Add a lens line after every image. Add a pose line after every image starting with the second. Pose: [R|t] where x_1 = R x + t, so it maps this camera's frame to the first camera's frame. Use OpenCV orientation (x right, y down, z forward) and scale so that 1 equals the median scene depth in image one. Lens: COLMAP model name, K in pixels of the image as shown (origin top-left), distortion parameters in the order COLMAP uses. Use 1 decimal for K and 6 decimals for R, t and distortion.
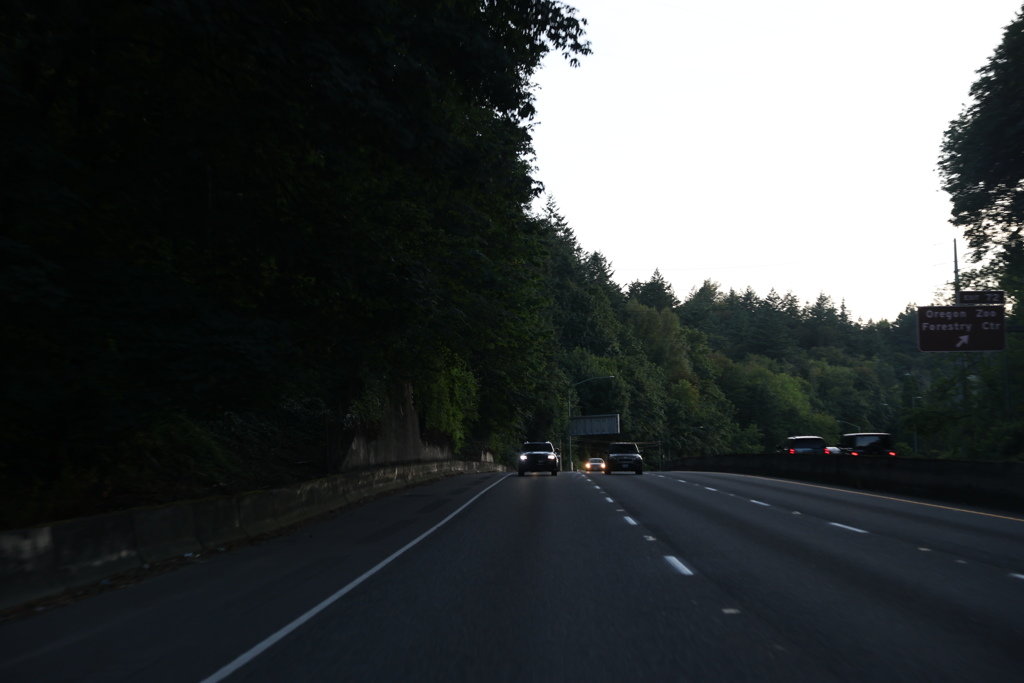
lens RADIAL K [[1582.4, 0, 511.6], [0, 1582.4, 340.6], [0, 0, 1]] dist [0.207372, 0.000000]
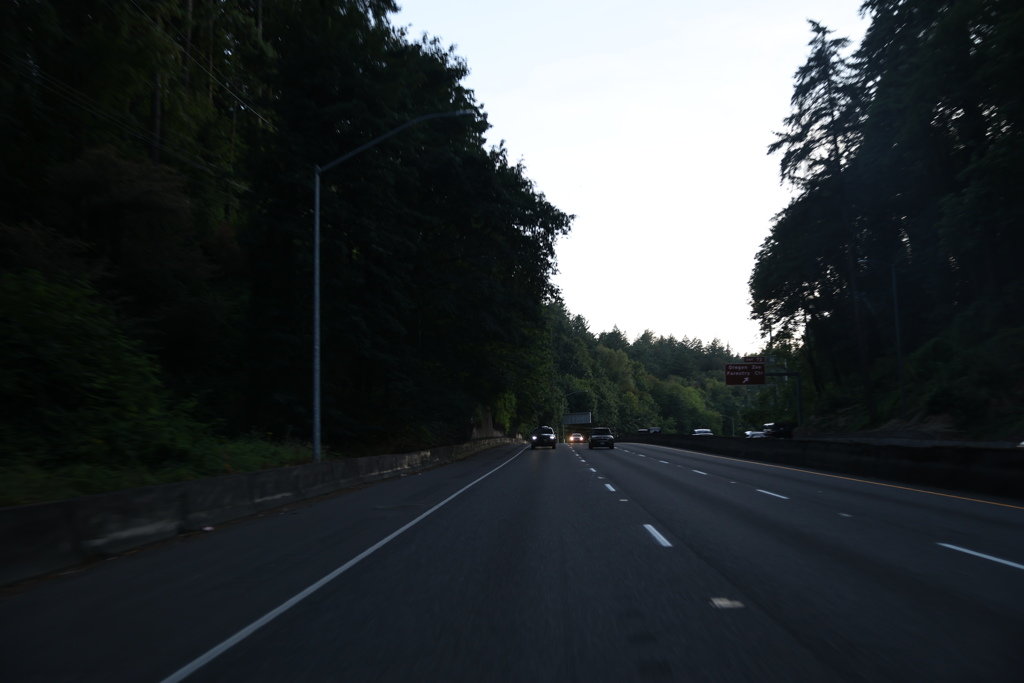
lens RADIAL K [[1255.5, 0, 515.0], [0, 1255.5, 345.1], [0, 0, 1]] dist [0.099382, 0.000000]
pose [[0.999982, -0.002069, -0.005625, -0.008403], [0.002064, 0.999998, -0.000837, -0.026135], [0.005627, 0.000825, 0.999984, -0.383460]]
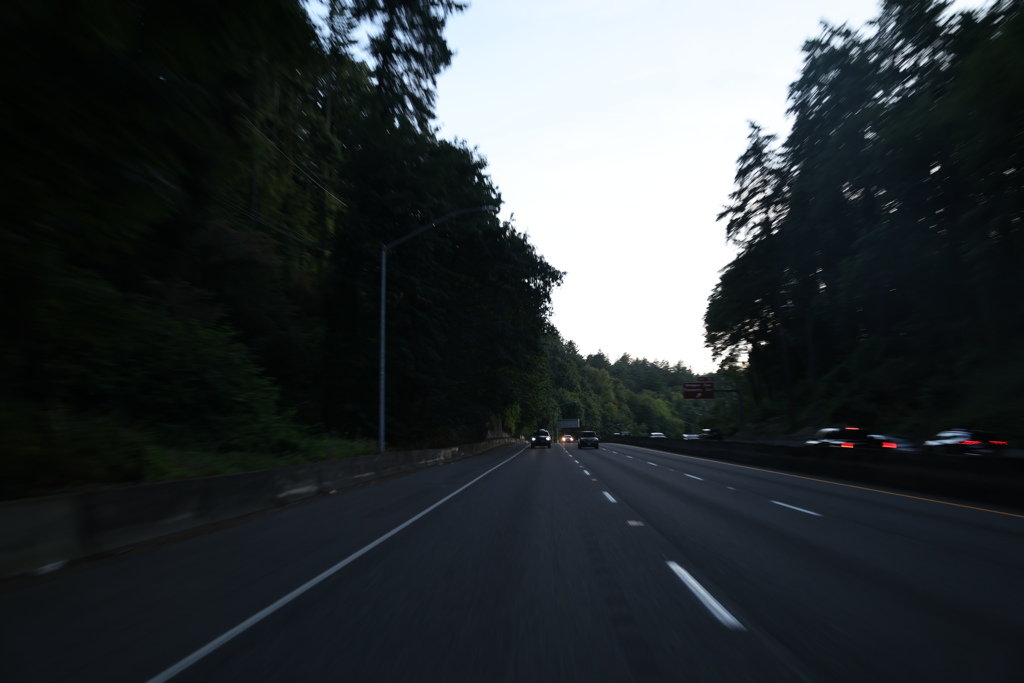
lens RADIAL K [[1060.4, 0, 506.2], [0, 1060.4, 347.4], [0, 0, 1]] dist [-0.000635, 0.000000]
pose [[0.999833, 0.007107, -0.016837, -0.009877], [-0.007325, 0.999889, -0.012966, -0.031909], [0.016743, 0.013087, 0.999774, -0.466599]]
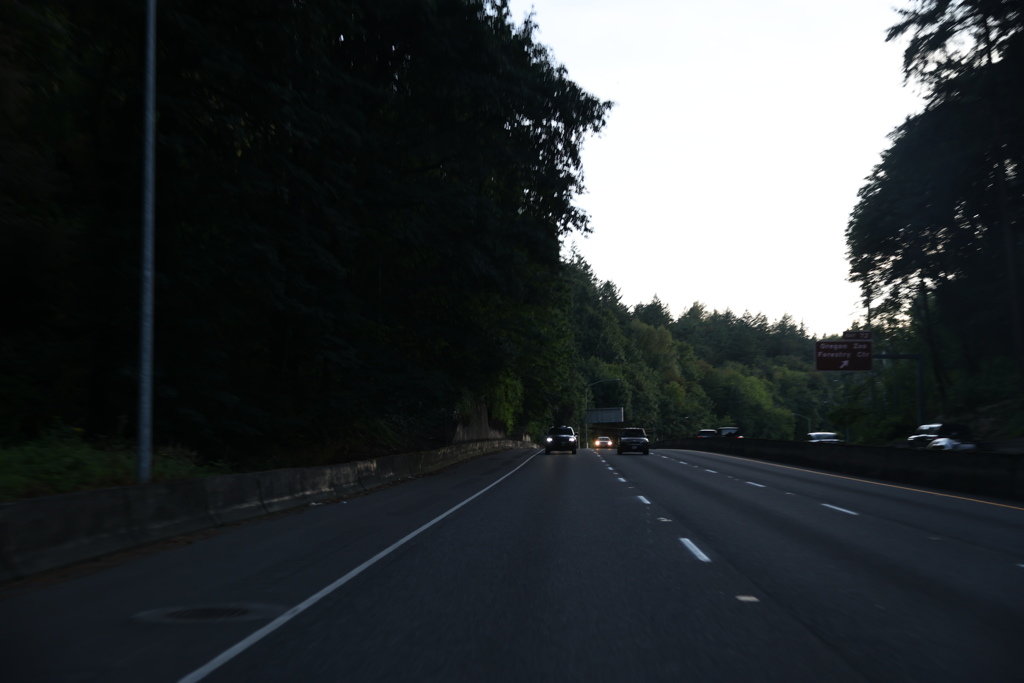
lens RADIAL K [[1474.9, 0, 514.3], [0, 1474.9, 350.3], [0, 0, 1]] dist [0.180971, 0.000000]
pose [[0.999831, 0.010746, -0.014888, -0.005560], [-0.010556, 0.999862, 0.012798, -0.015858], [0.015024, -0.012639, 0.999807, -0.233507]]
